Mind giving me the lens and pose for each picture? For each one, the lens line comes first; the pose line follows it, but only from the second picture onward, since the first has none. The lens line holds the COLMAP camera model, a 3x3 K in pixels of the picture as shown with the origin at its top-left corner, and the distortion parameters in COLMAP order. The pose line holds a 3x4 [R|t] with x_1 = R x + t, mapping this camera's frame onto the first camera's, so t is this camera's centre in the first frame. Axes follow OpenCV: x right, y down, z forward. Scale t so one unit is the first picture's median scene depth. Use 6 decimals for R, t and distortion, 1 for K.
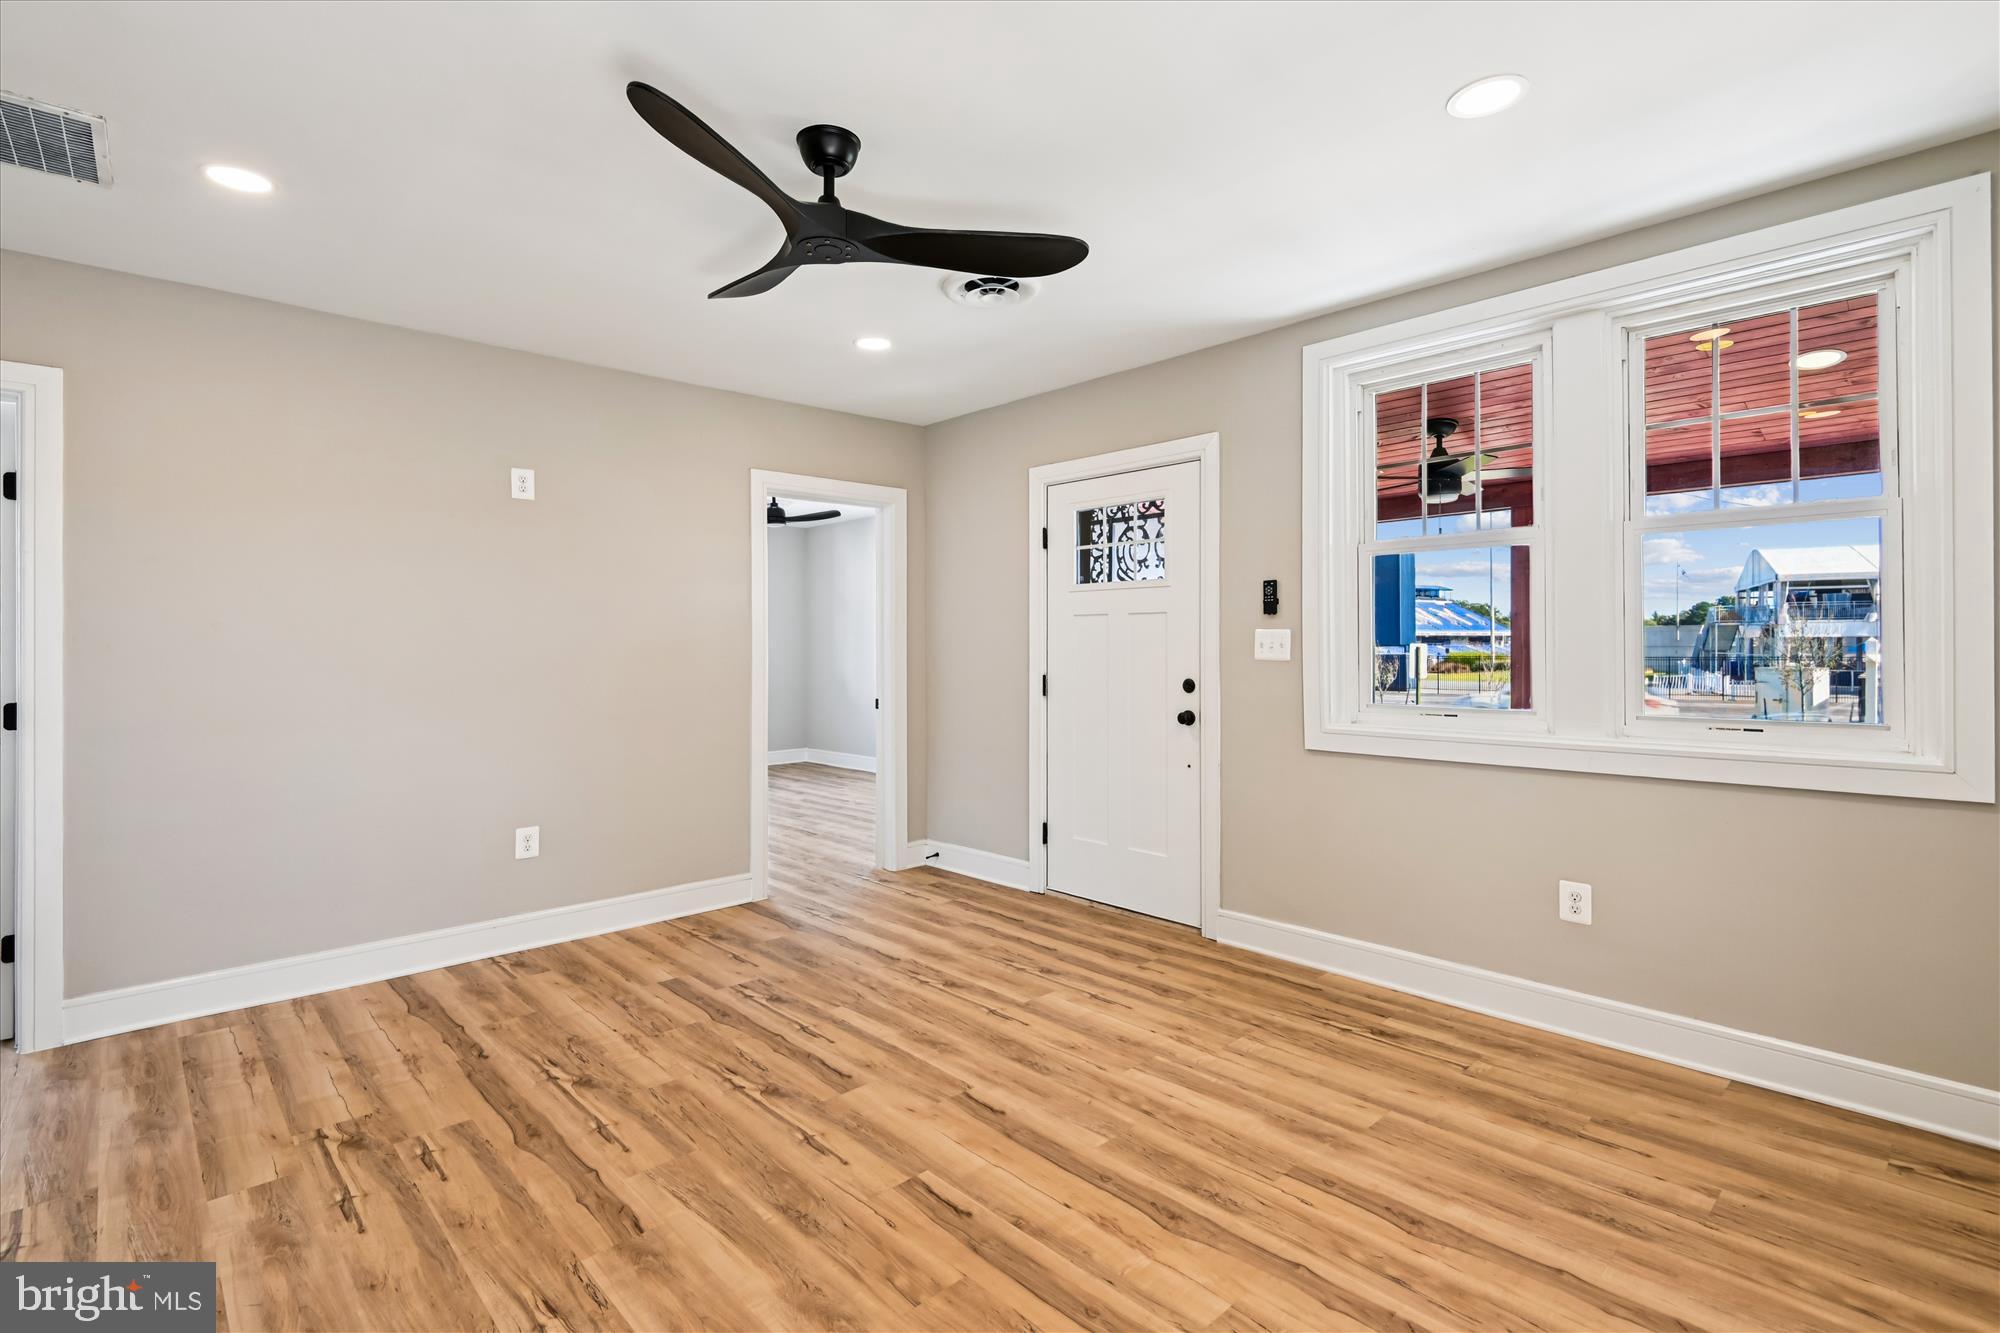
lens RADIAL K [[959.8, 0, 991.6], [0, 959.8, 666.2], [0, 0, 1]] dist [0.049156, -0.037329]
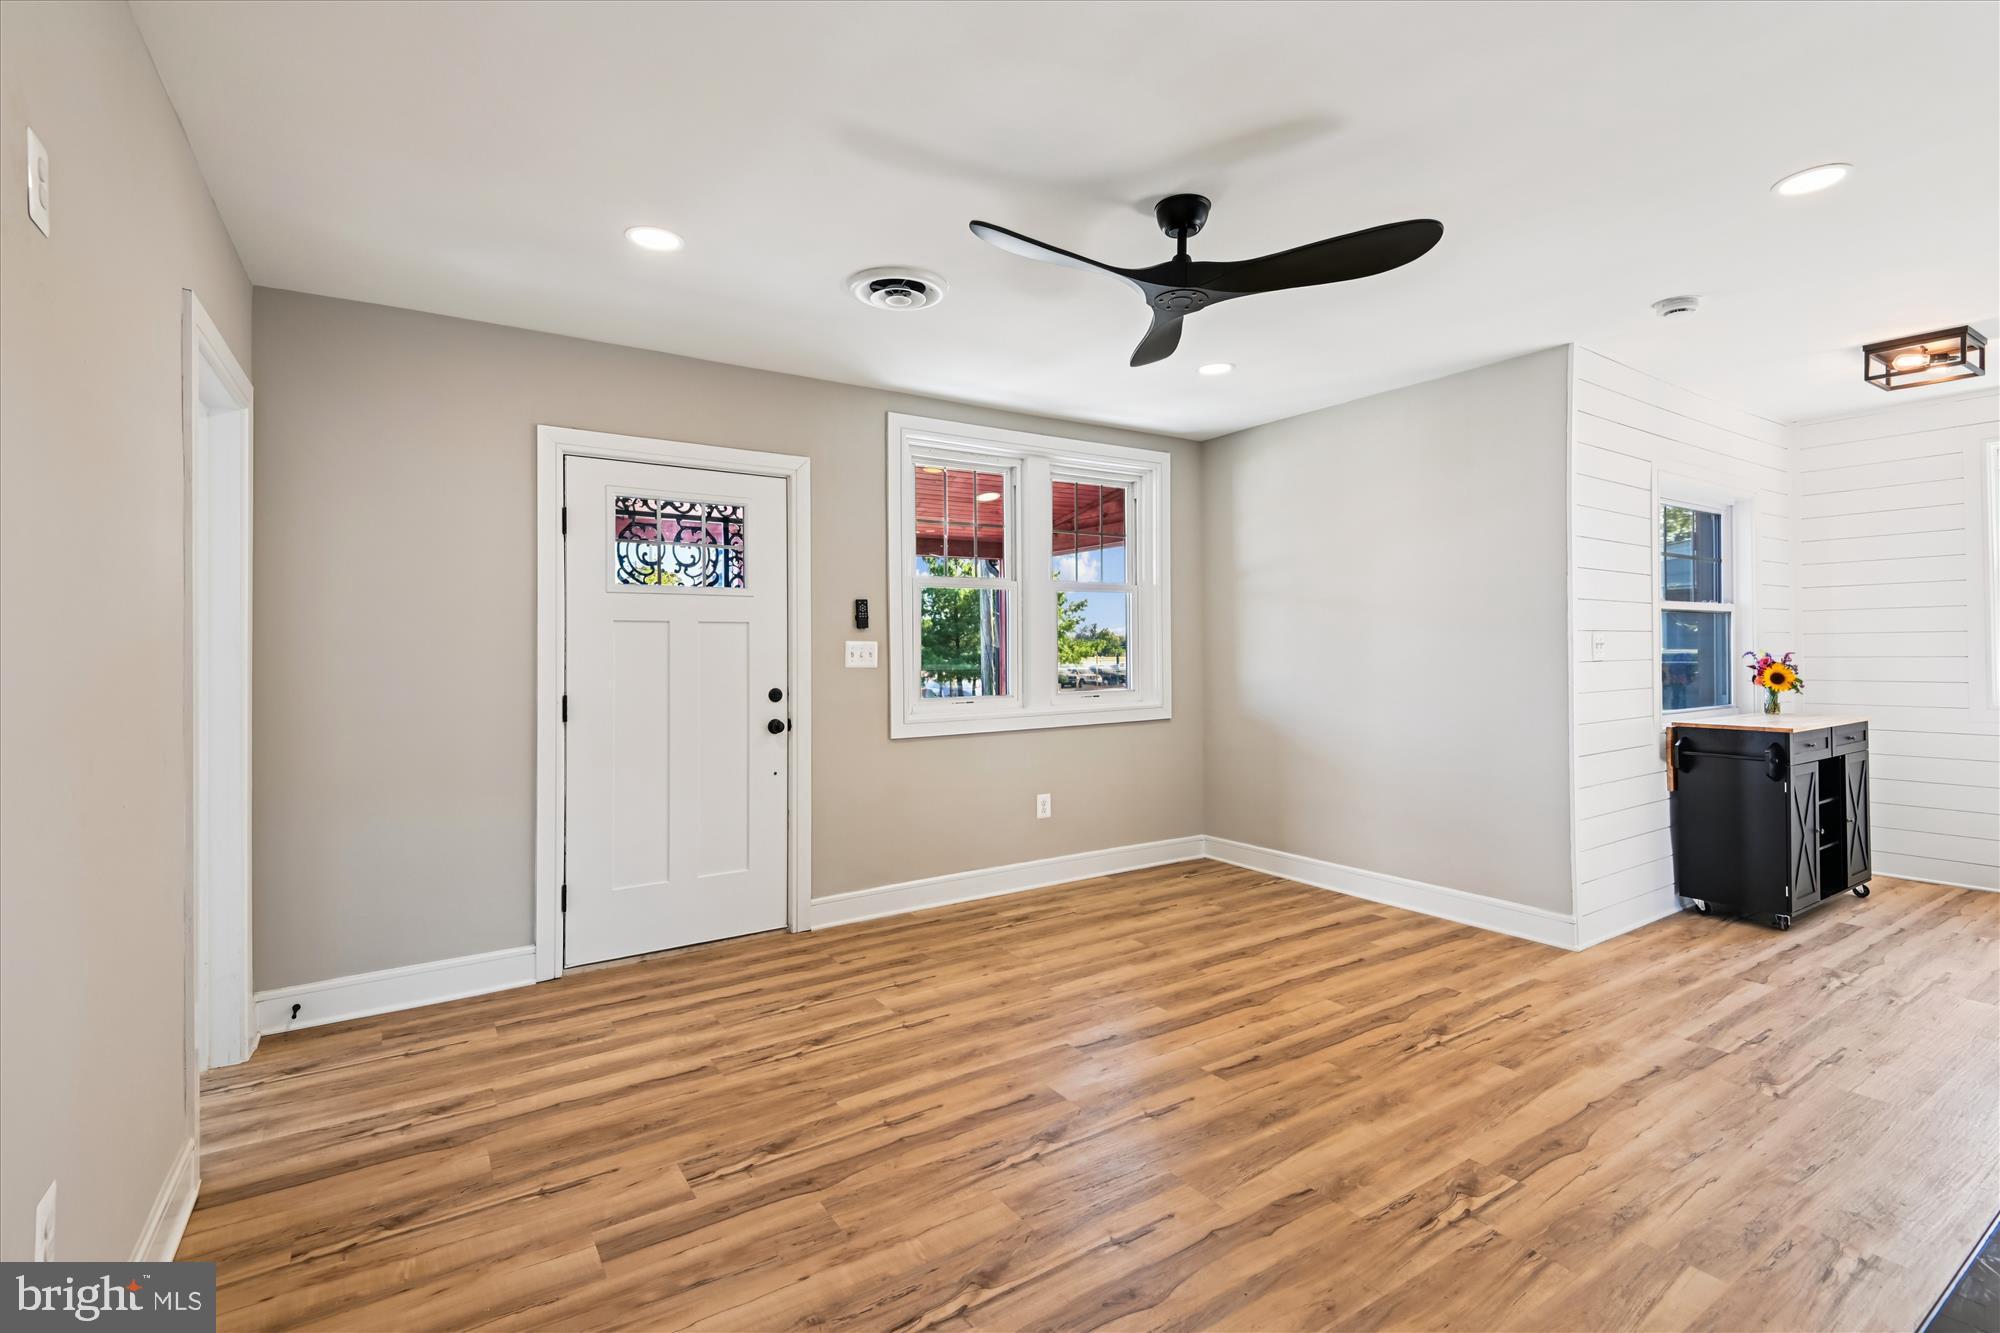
lens RADIAL K [[959.8, 0, 991.6], [0, 959.8, 666.2], [0, 0, 1]] dist [0.049156, -0.037329]
pose [[0.142175, -0.012624, 0.989761, -0.923210], [0.031085, 0.999482, 0.008283, -0.013807], [-0.989353, 0.029589, 0.142493, 0.738599]]
